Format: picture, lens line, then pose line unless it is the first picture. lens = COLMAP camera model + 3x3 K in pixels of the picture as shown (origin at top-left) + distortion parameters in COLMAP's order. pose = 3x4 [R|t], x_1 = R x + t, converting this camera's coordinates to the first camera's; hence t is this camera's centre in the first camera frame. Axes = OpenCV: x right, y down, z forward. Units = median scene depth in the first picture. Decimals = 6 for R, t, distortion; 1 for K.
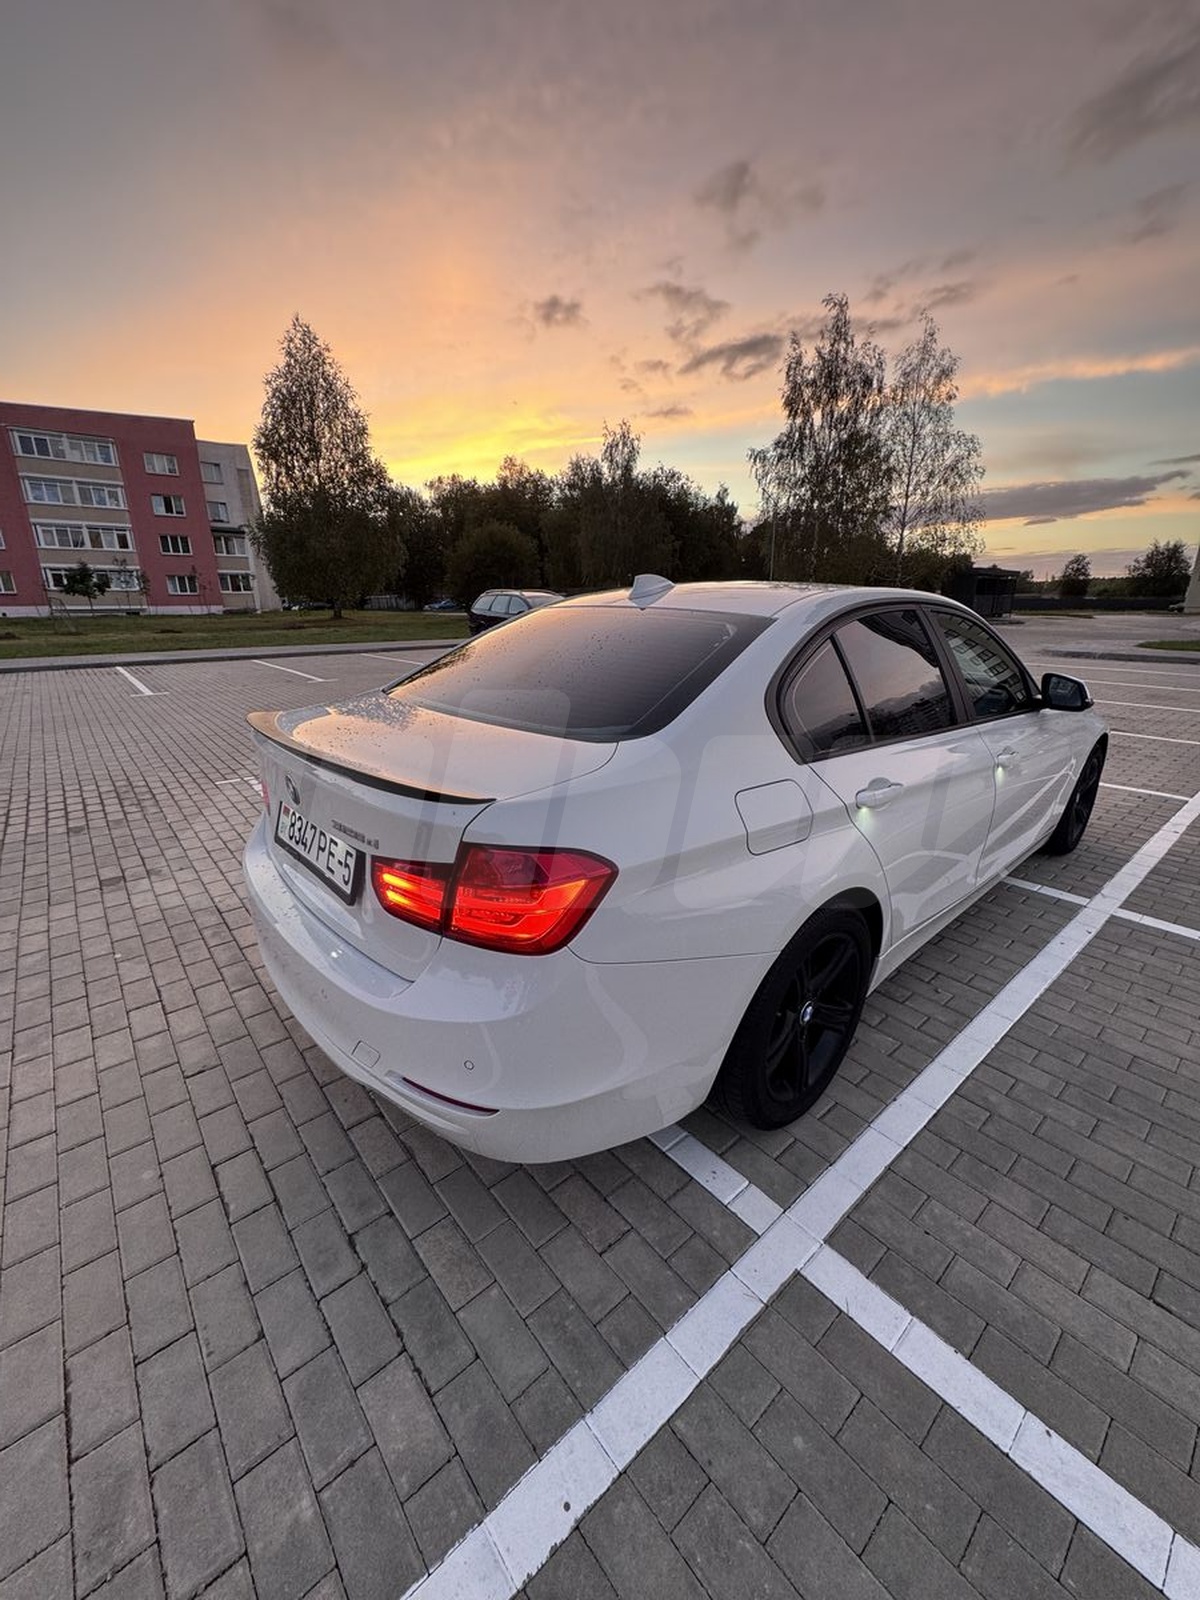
lens RADIAL K [[633.1, 0, 597.9], [0, 633.1, 801.2], [0, 0, 1]] dist [-0.002803, 0.000052]
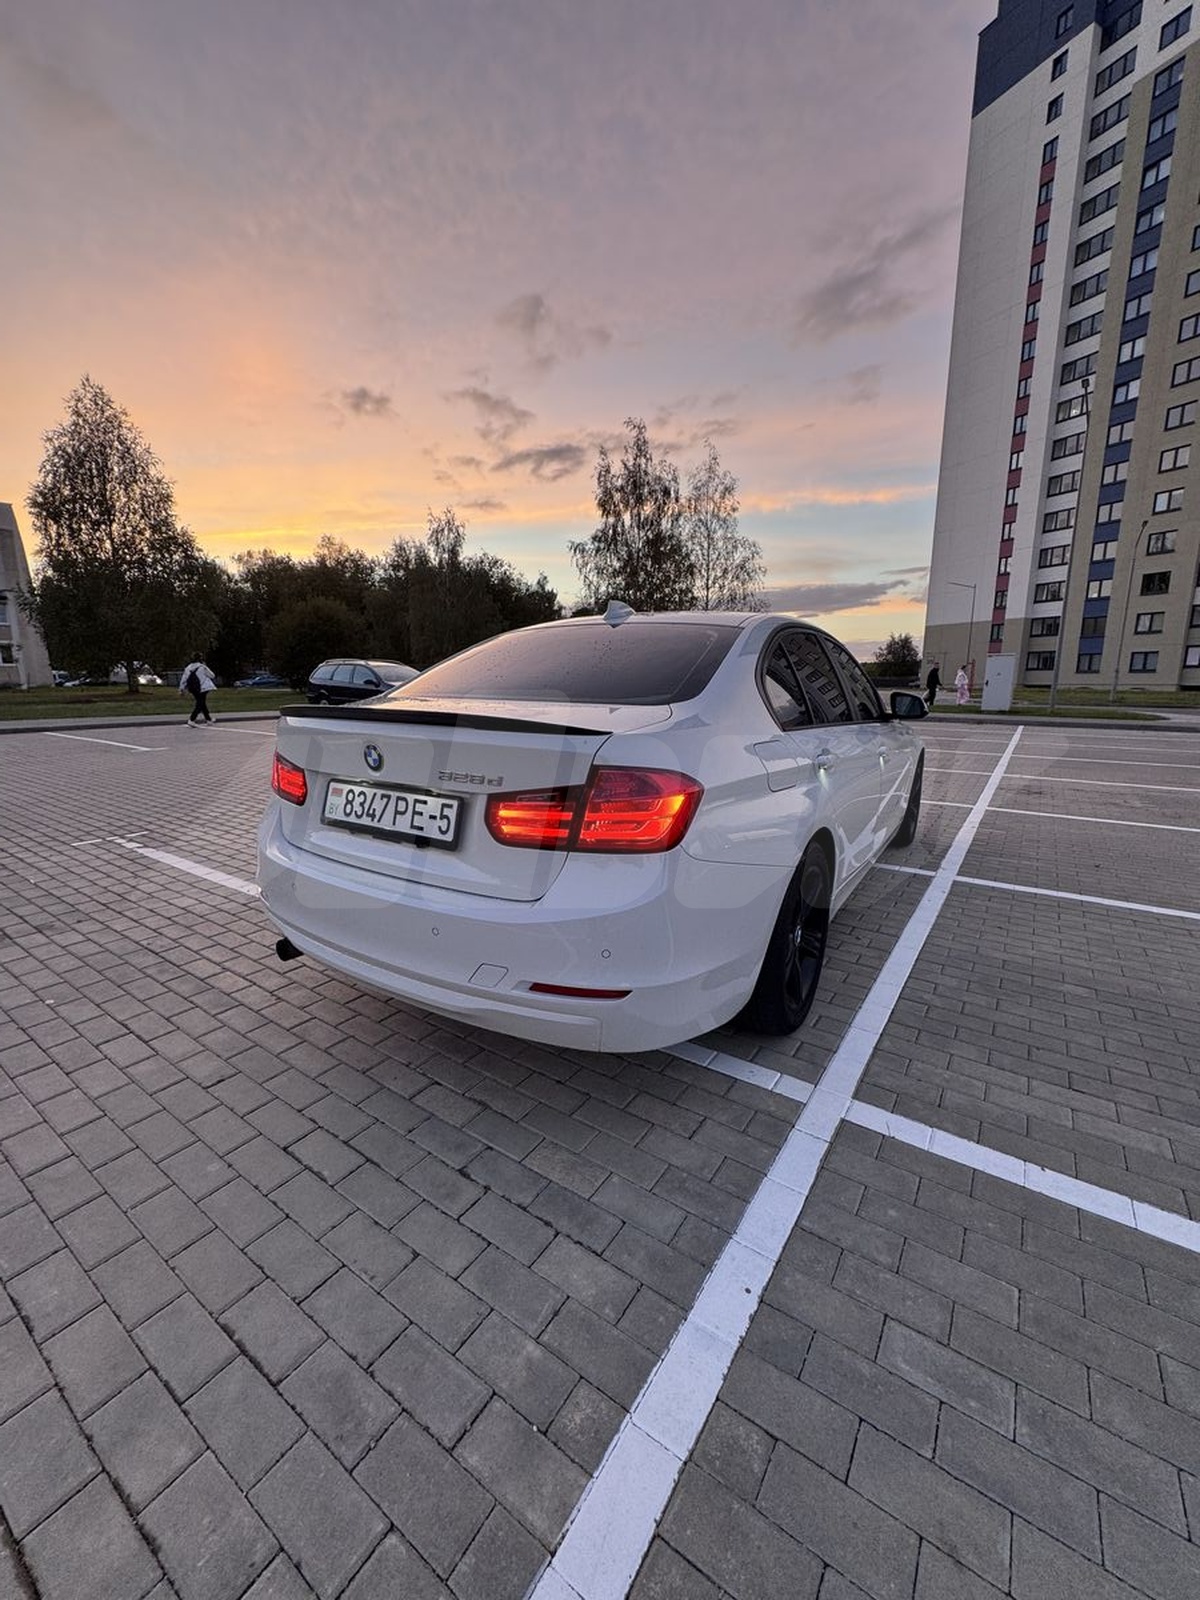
lens RADIAL K [[633.1, 0, 597.9], [0, 633.1, 801.2], [0, 0, 1]] dist [-0.002803, 0.000052]
pose [[0.965234, -0.044828, 0.257514, -0.016732], [0.074544, 0.991481, -0.106814, 0.008479], [-0.250532, 0.122297, 0.960353, -0.005615]]
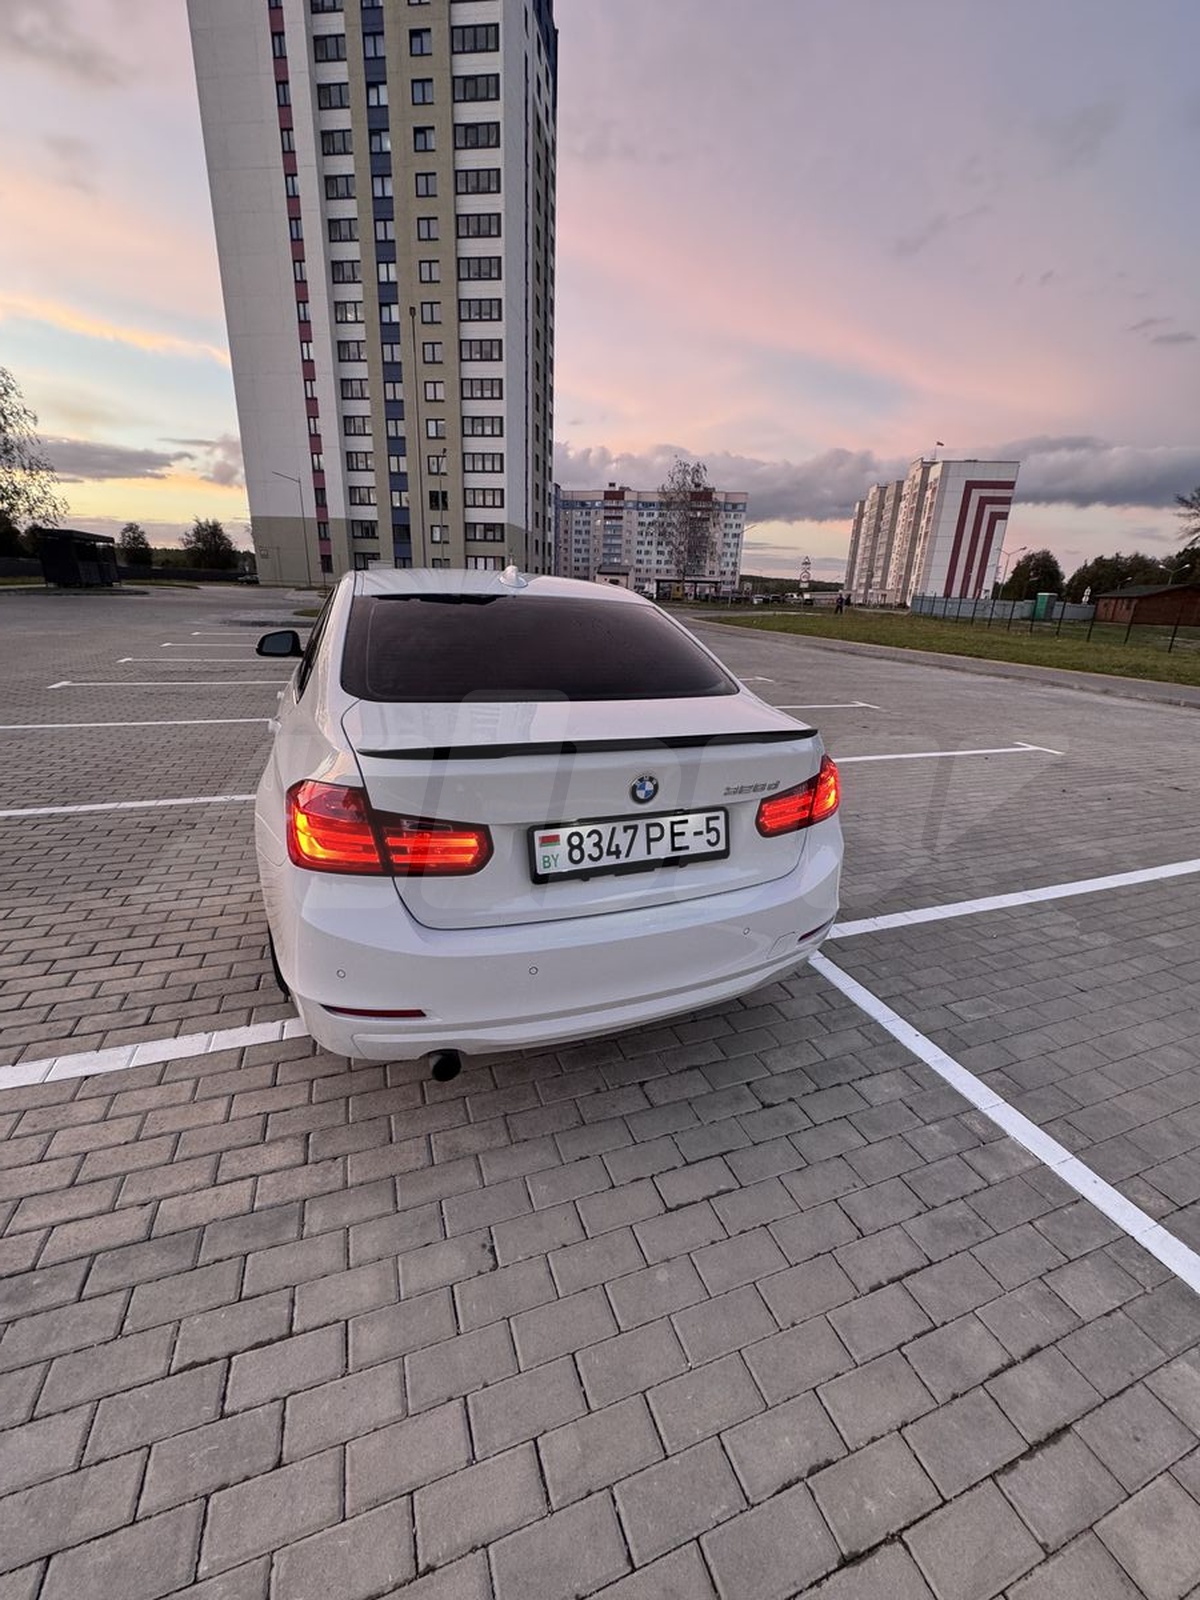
lens RADIAL K [[635.3, 0, 600.3], [0, 635.3, 800.7], [0, 0, 1]] dist [-0.002601, 0.000101]
pose [[0.334899, -0.284993, 0.898121, -0.059239], [0.245419, 0.946647, 0.208877, -0.009546], [-0.909732, 0.150464, 0.386974, 0.028910]]
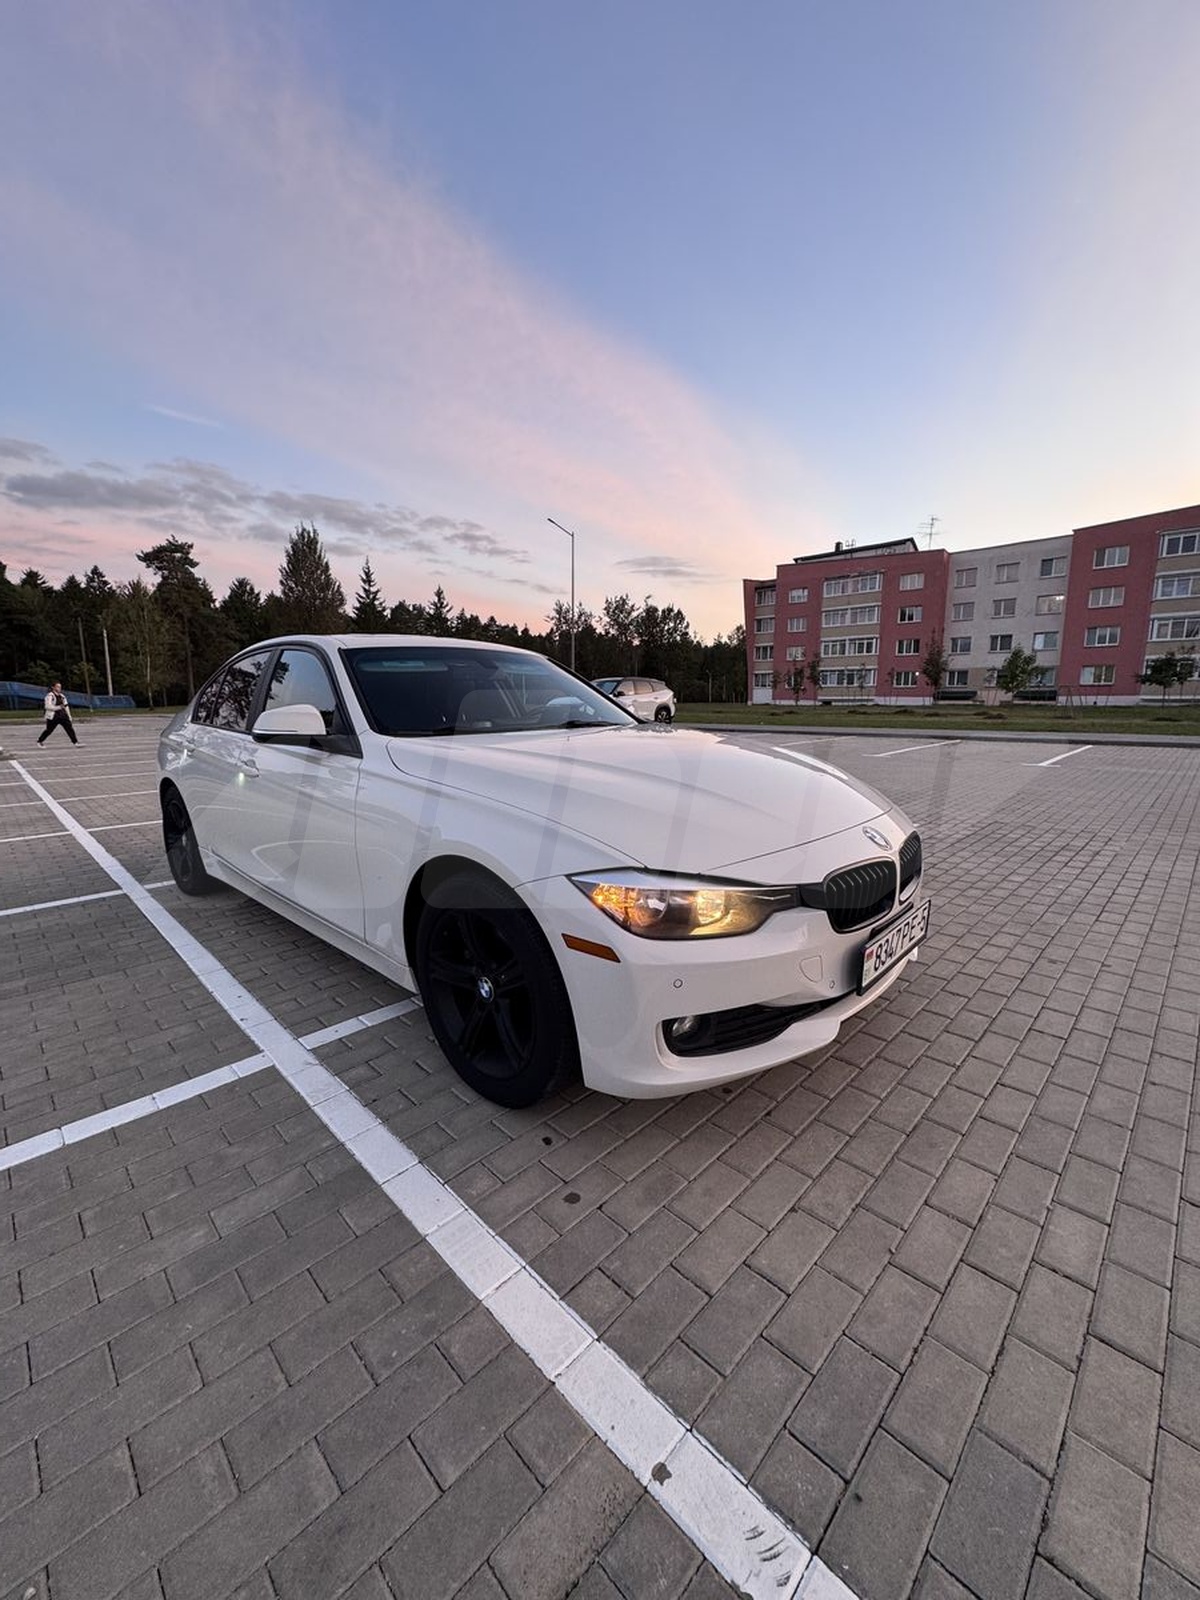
lens RADIAL K [[630.7, 0, 606.2], [0, 630.7, 798.9], [0, 0, 1]] dist [0.000320, 0.000194]
pose [[0.094101, 0.156403, -0.983200, 0.121283], [-0.293895, 0.947934, 0.122665, -0.022971], [0.951194, 0.277415, 0.135167, 0.096753]]
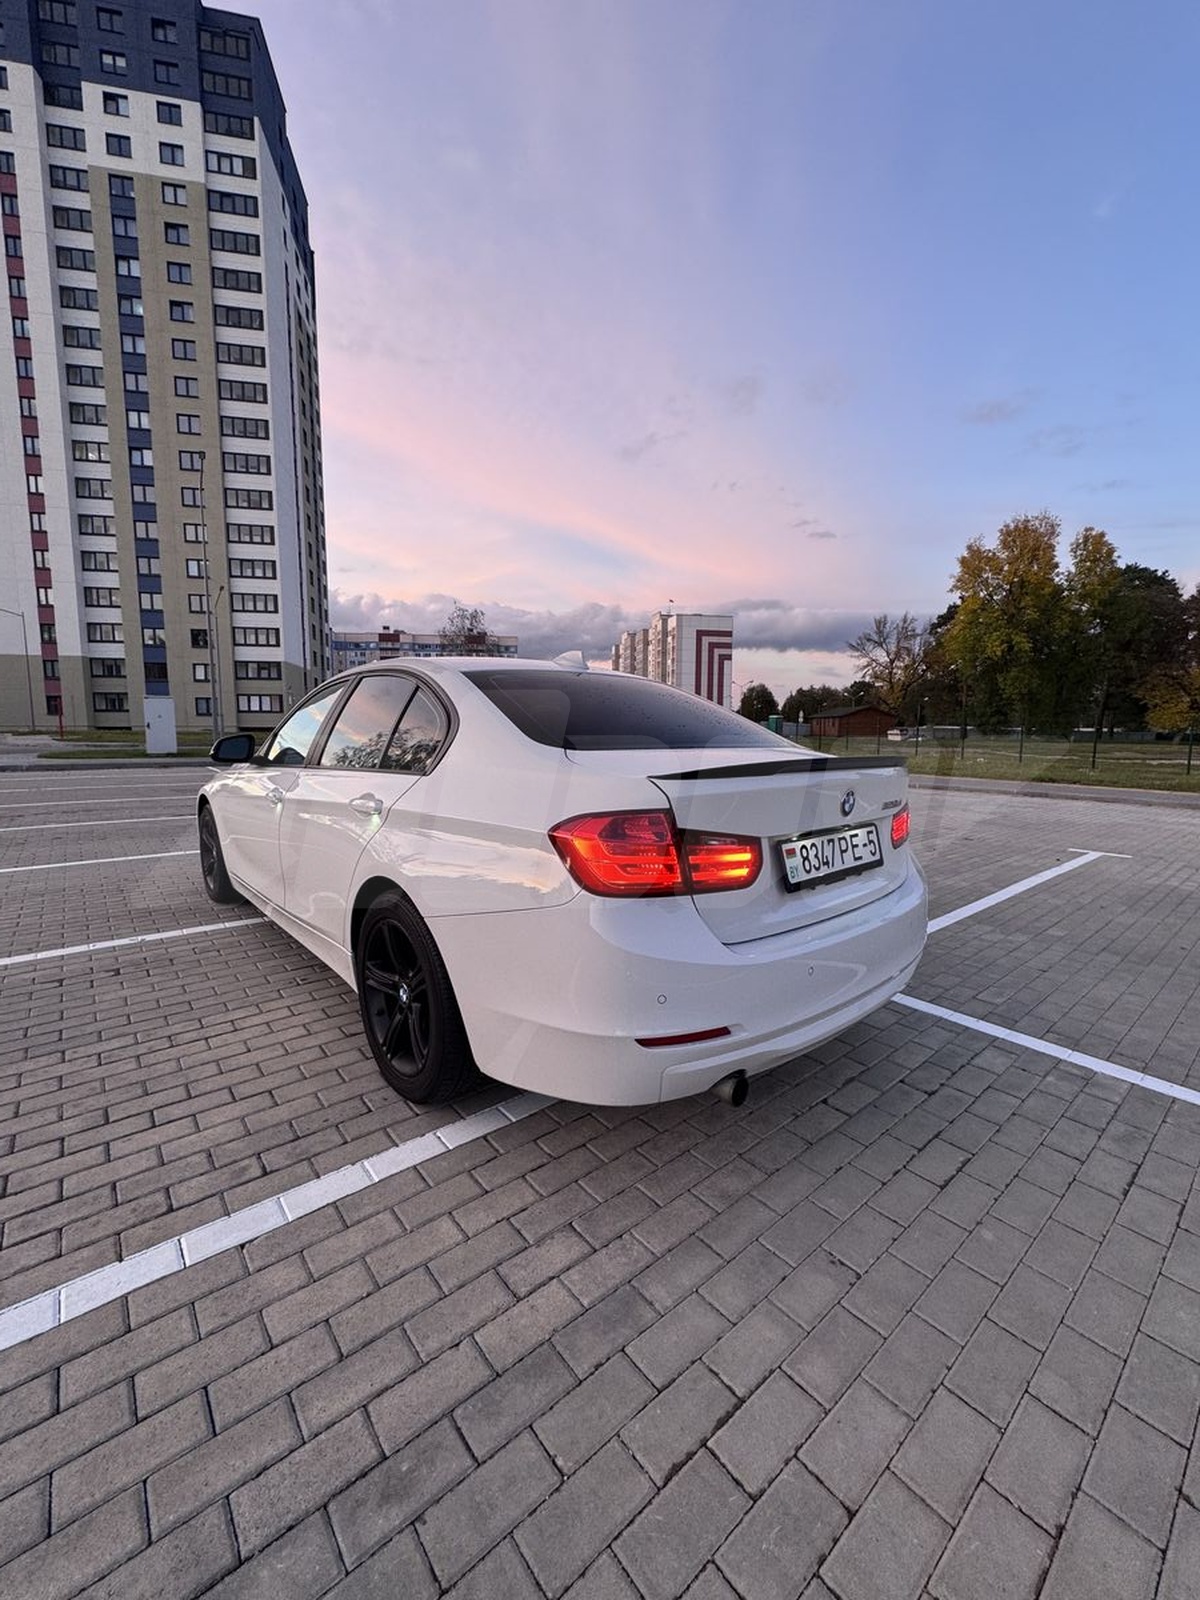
lens RADIAL K [[635.3, 0, 600.3], [0, 635.3, 800.7], [0, 0, 1]] dist [-0.002601, 0.000101]
pose [[0.005650, -0.113020, 0.993577, -0.069411], [0.293394, 0.950052, 0.106400, -0.011851], [-0.955975, 0.290908, 0.038527, 0.058718]]
